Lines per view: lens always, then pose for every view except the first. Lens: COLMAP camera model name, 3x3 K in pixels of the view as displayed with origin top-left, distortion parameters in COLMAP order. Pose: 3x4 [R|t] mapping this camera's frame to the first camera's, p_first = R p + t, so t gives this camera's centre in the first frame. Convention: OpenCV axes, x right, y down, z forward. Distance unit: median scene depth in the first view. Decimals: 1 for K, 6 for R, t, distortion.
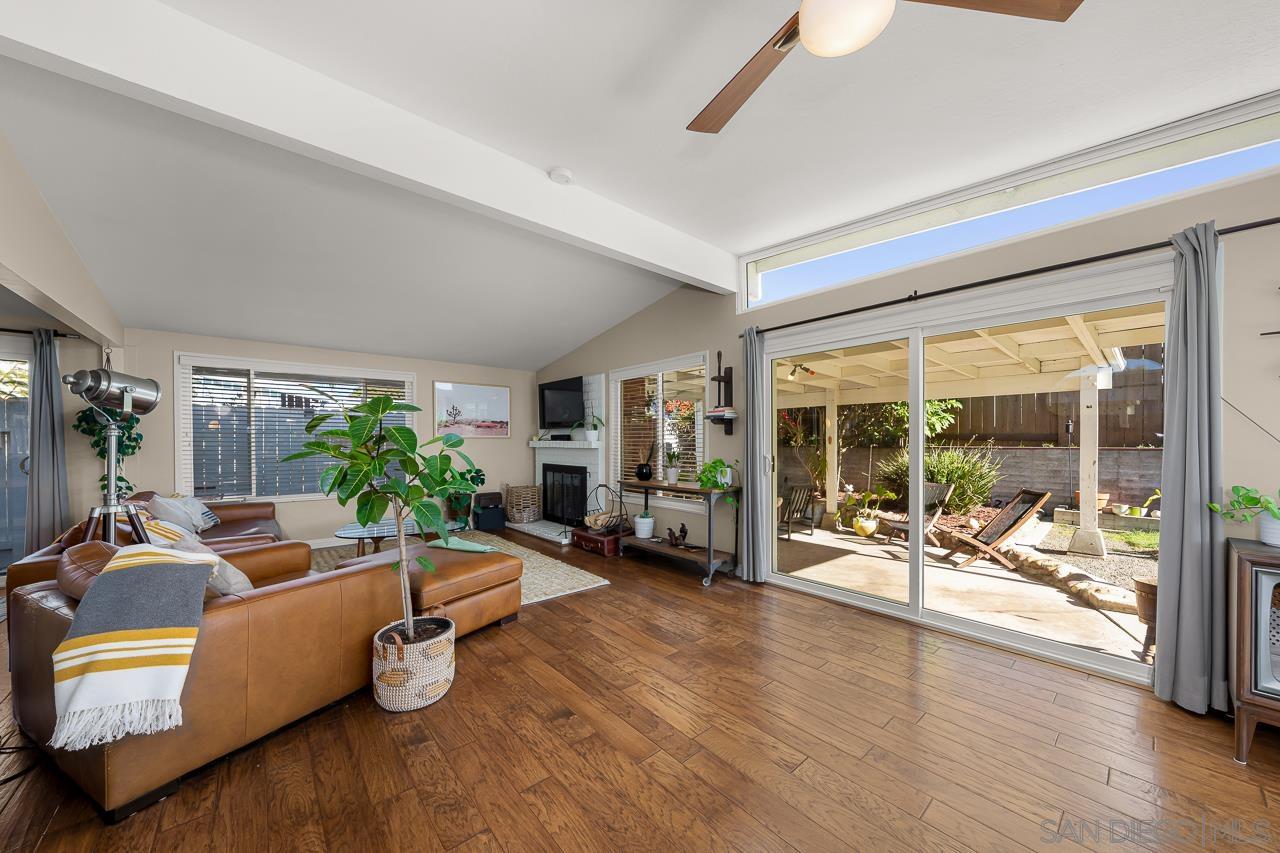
lens RADIAL K [[447.5, 0, 655.2], [0, 447.5, 446.3], [0, 0, 1]] dist [-0.002281, -0.000187]
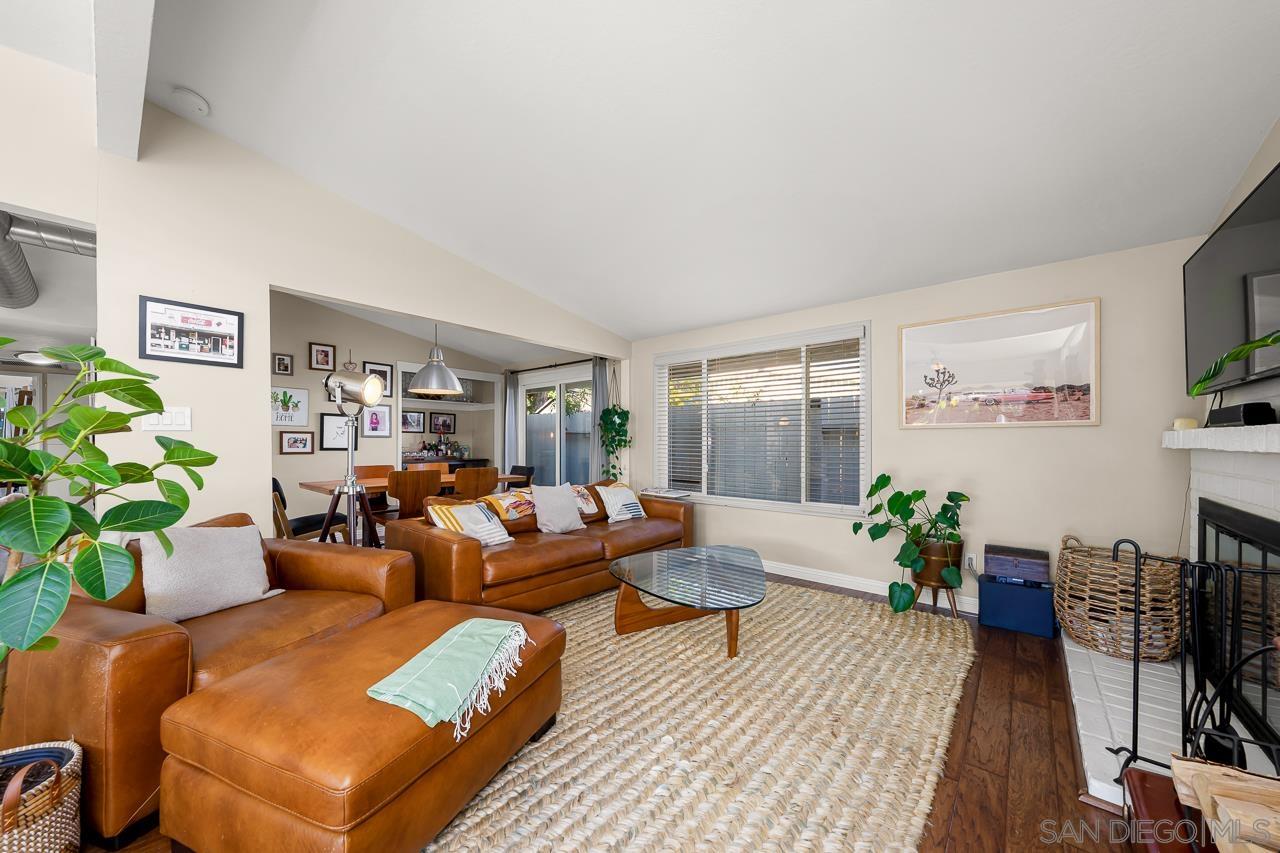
lens RADIAL K [[454.5, 0, 649.7], [0, 454.5, 441.1], [0, 0, 1]] dist [-0.001594, -0.000103]
pose [[0.143251, 0.002051, -0.989684, 0.038905], [-0.014430, 0.999896, -0.000017, 0.002144], [0.989581, 0.014283, 0.143266, 0.868531]]
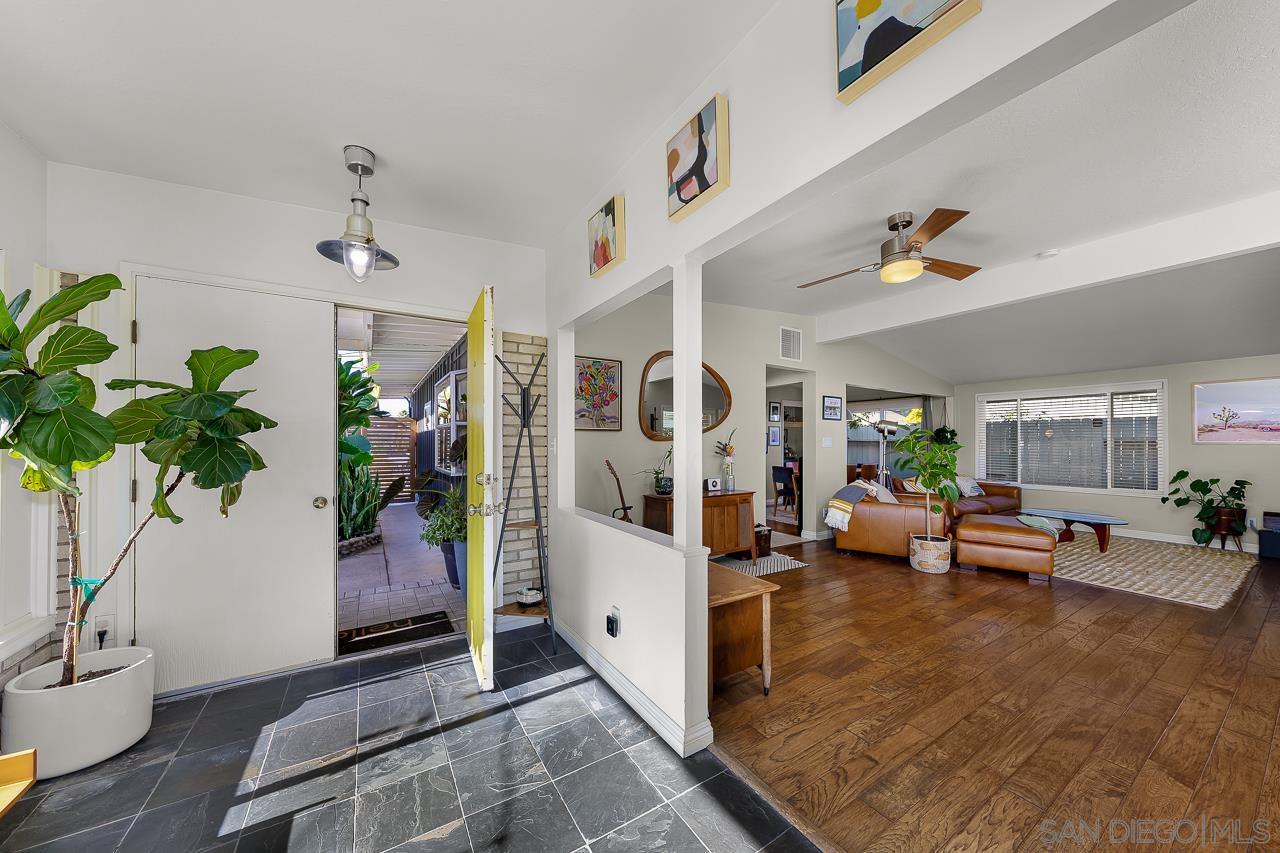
lens RADIAL K [[450.6, 0, 646.3], [0, 450.6, 441.3], [0, 0, 1]] dist [-0.001977, 0.000337]
pose [[-0.159137, -0.000251, -0.987257, 0.902870], [-0.013169, 0.999912, 0.001868, -0.015575], [0.987169, 0.013298, -0.159126, 0.010291]]
